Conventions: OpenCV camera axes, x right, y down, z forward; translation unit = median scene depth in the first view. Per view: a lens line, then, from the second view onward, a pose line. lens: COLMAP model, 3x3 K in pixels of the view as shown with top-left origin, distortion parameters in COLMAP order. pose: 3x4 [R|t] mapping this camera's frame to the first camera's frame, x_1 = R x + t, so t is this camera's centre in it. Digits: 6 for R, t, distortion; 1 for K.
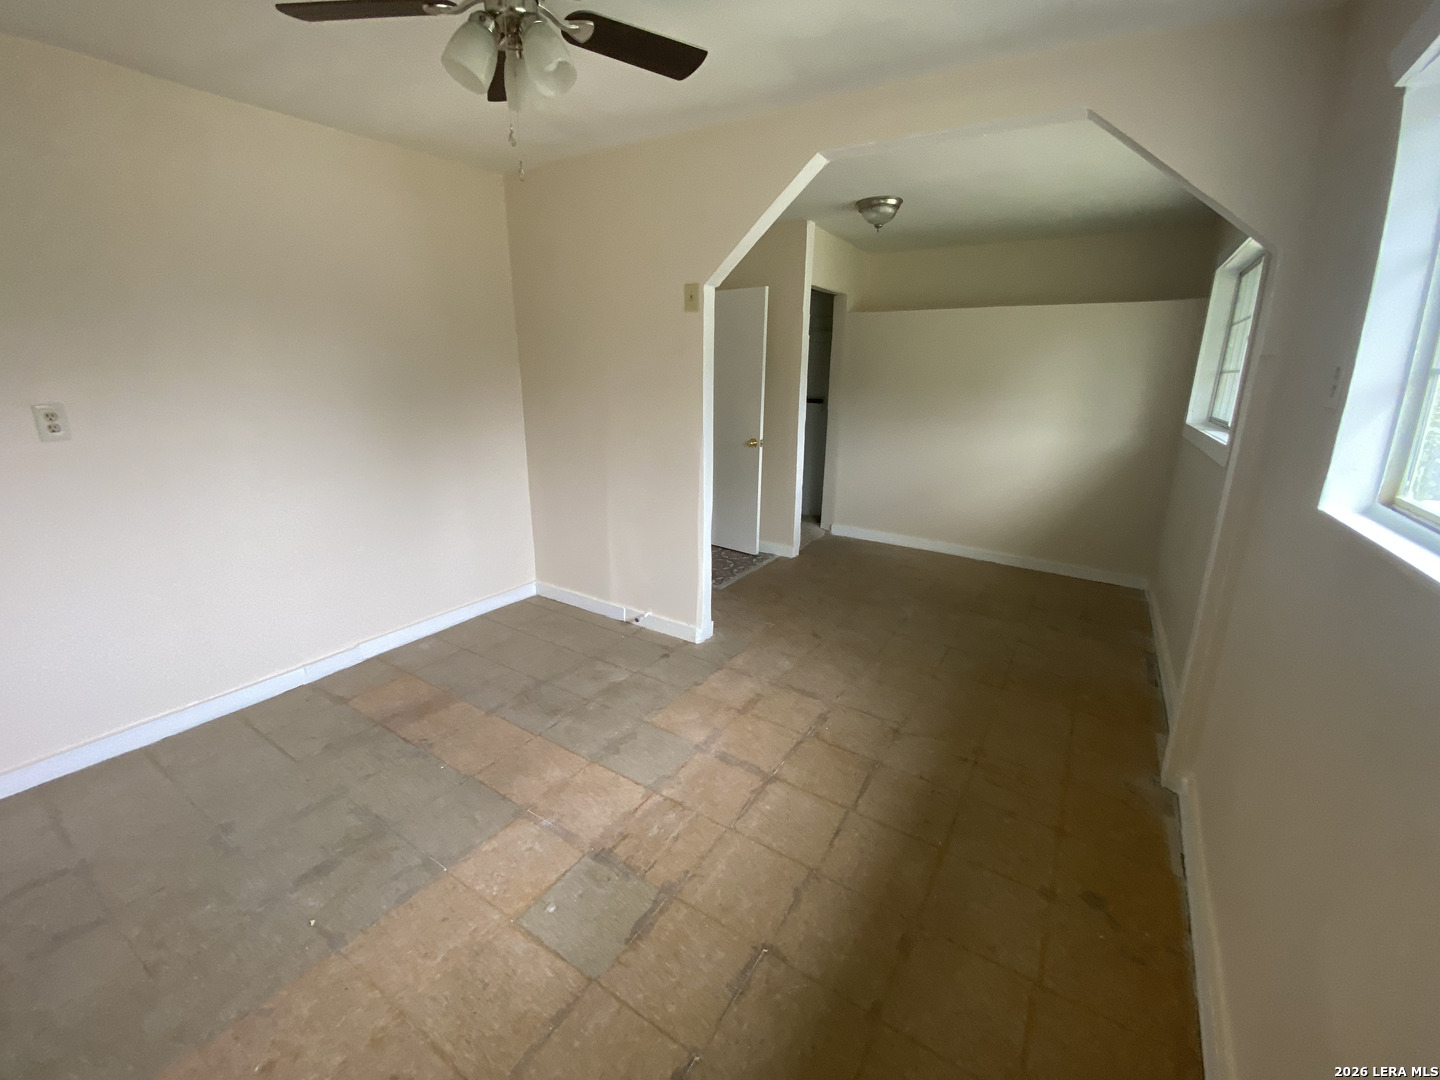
lens RADIAL K [[588.4, 0, 723.2], [0, 588.4, 522.6], [0, 0, 1]] dist [0.014424, -0.015022]
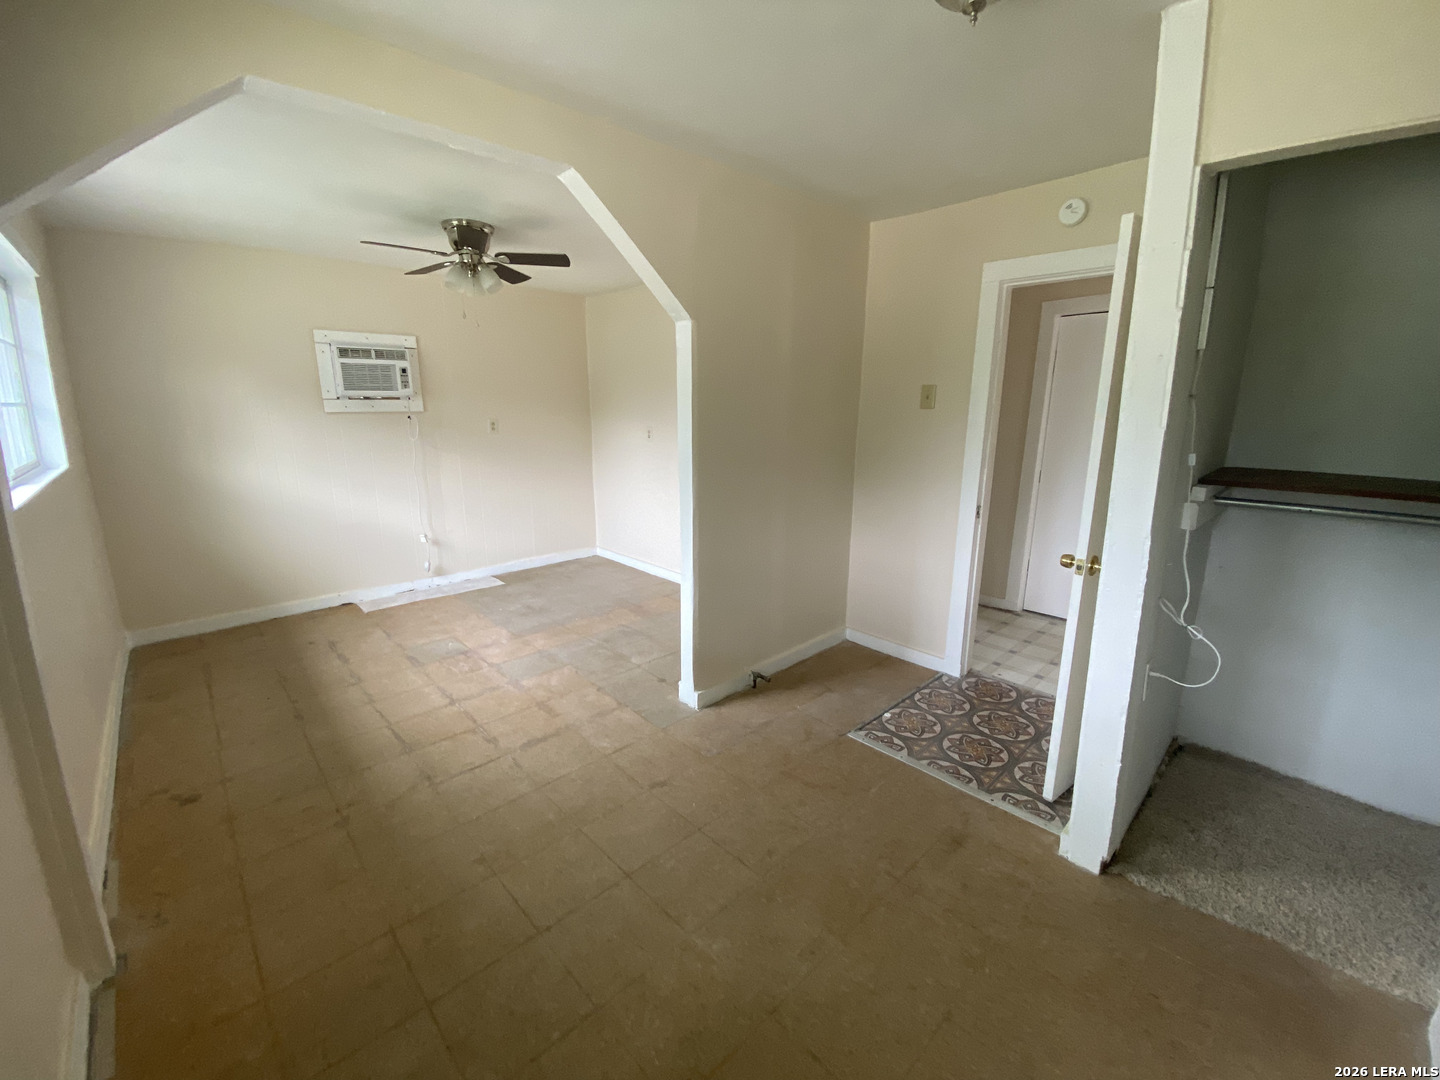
lens RADIAL K [[588.4, 0, 723.2], [0, 588.4, 522.6], [0, 0, 1]] dist [0.014424, -0.015022]
pose [[-0.242874, 0.179225, -0.953357, 1.122532], [-0.244360, 0.939788, 0.238927, -0.430173], [0.938776, 0.290992, -0.184455, 1.649732]]
